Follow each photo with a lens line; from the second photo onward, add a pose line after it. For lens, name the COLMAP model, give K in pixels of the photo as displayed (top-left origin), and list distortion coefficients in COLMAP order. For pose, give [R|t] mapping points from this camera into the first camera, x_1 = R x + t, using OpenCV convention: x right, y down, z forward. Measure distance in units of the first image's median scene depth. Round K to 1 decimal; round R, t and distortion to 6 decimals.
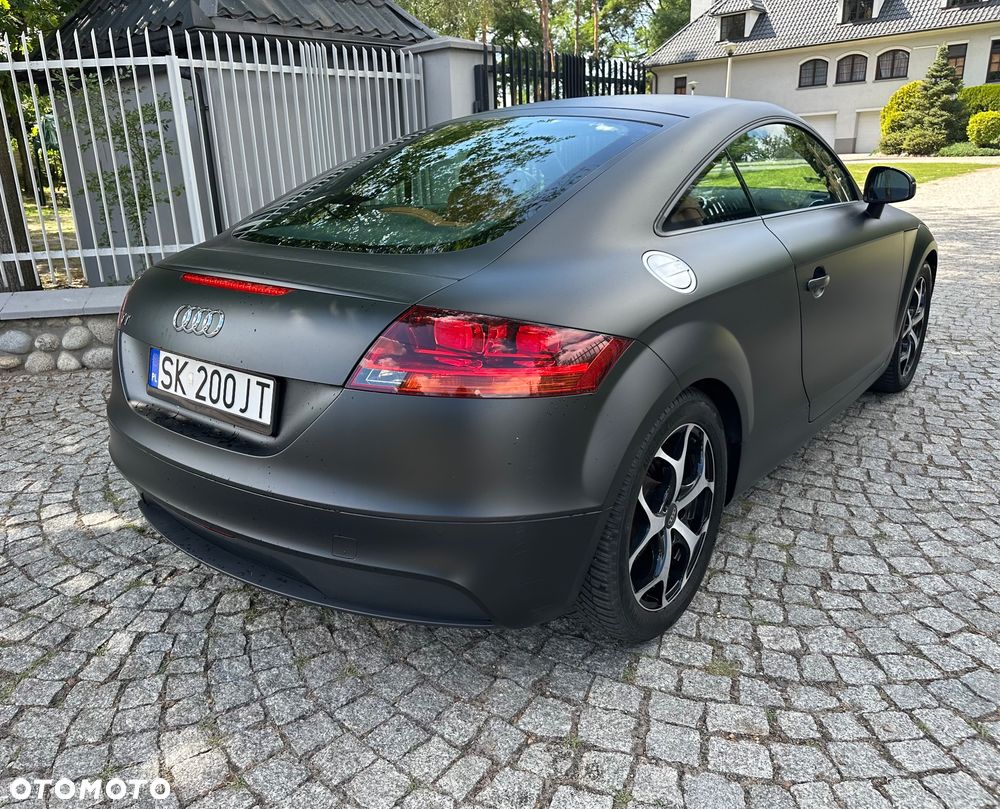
lens RADIAL K [[757.6, 0, 455.9], [0, 757.6, 423.5], [0, 0, 1]] dist [0.033047, -0.035556]
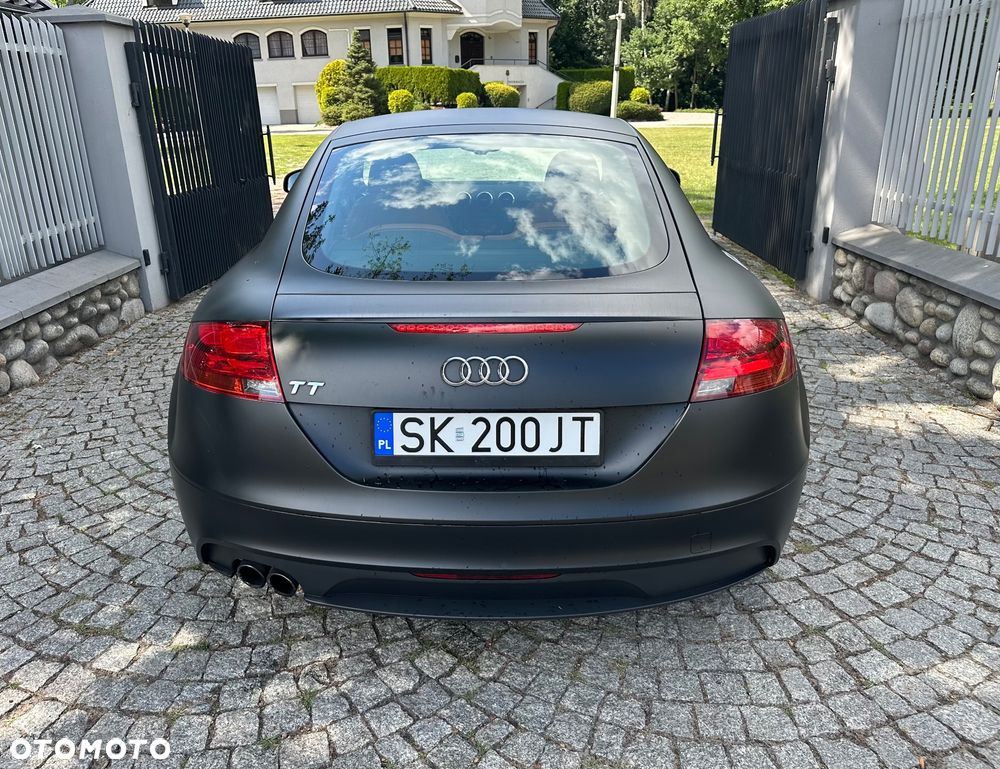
lens RADIAL K [[765.7, 0, 461.9], [0, 765.7, 396.7], [0, 0, 1]] dist [0.027298, -0.031597]
pose [[0.773477, -0.206291, 0.599315, -0.847204], [0.202917, 0.976381, 0.074196, -0.162376], [-0.600465, 0.064222, 0.797068, 0.231047]]
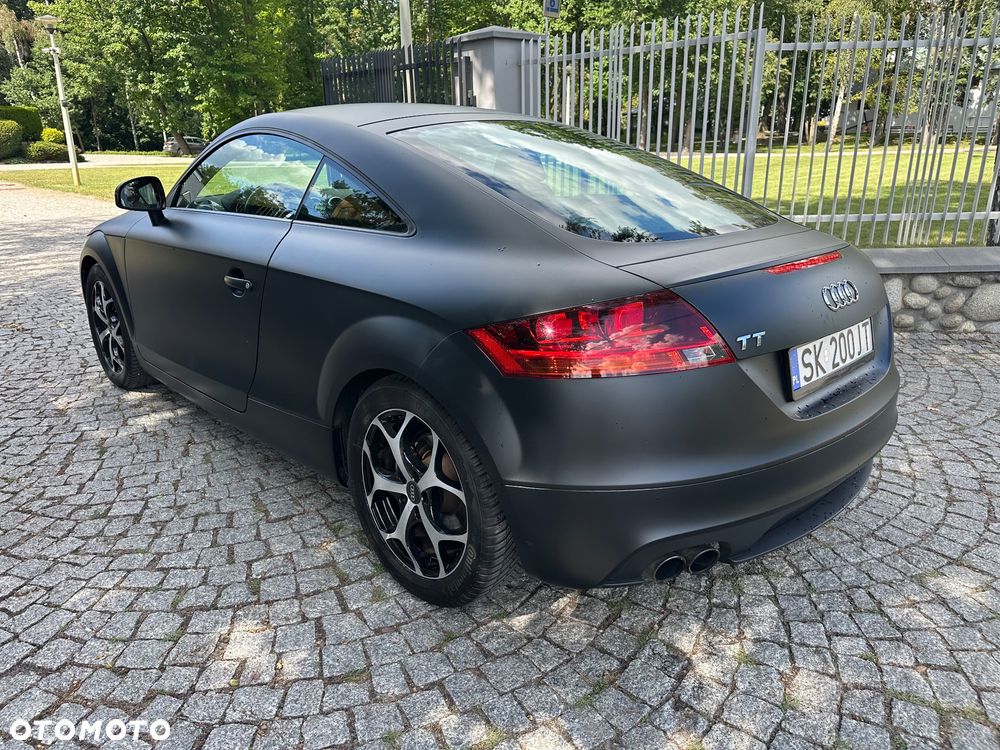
lens RADIAL K [[704.2, 0, 499.5], [0, 704.2, 387.5], [0, 0, 1]] dist [0.024726, -0.028590]
pose [[0.098373, -0.297979, 0.949490, -1.269700], [0.338286, 0.907312, 0.249694, -0.395800], [-0.935888, 0.296636, 0.190057, 1.179417]]
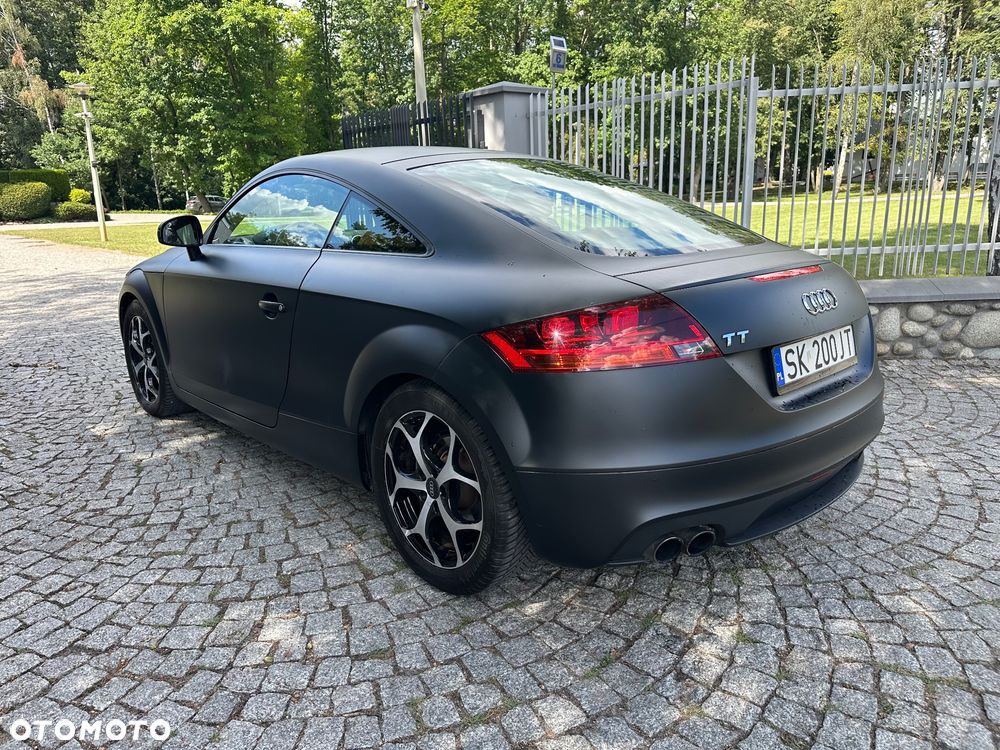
lens RADIAL K [[704.2, 0, 501.5], [0, 704.2, 388.3], [0, 0, 1]] dist [0.024726, -0.028590]
pose [[0.112148, -0.232800, 0.966037, -1.374354], [0.352043, 0.918423, 0.180456, -0.353350], [-0.929241, 0.319849, 0.184955, 1.179163]]
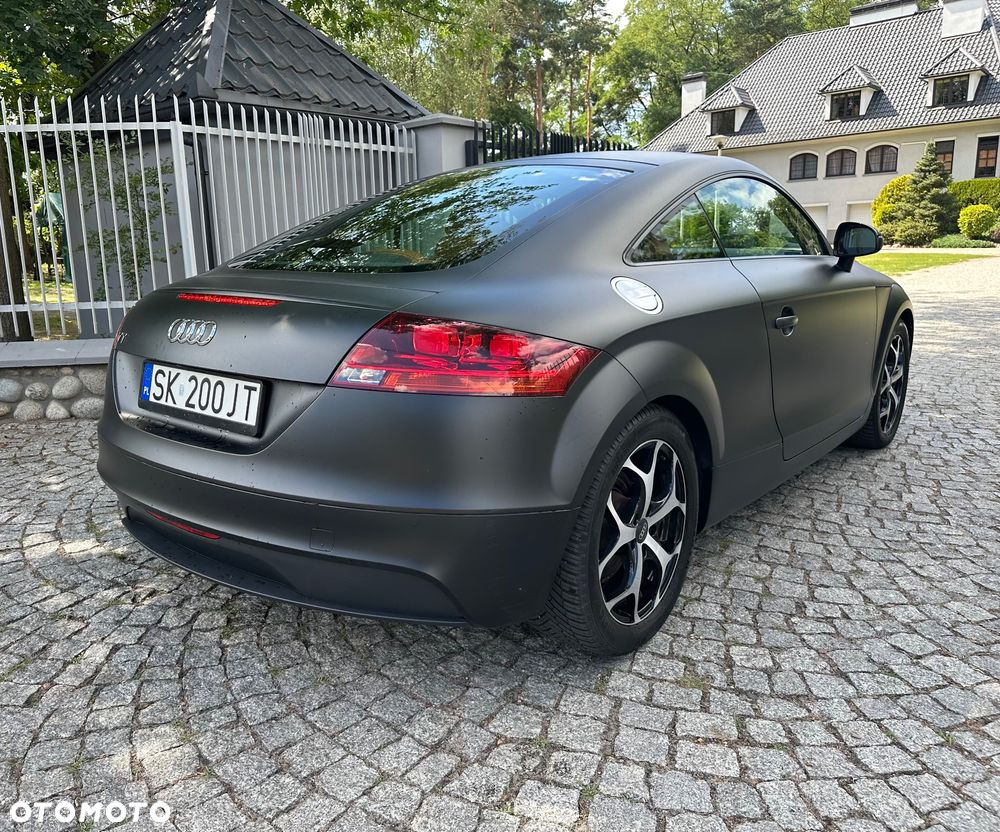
lens RADIAL K [[778.0, 0, 441.6], [0, 778.0, 426.7], [0, 0, 1]] dist [0.046516, -0.056630]
pose [[0.999823, 0.017538, -0.006800, 0.017117], [-0.018161, 0.994182, -0.106175, 0.095461], [0.004899, 0.106279, 0.994324, -0.061008]]
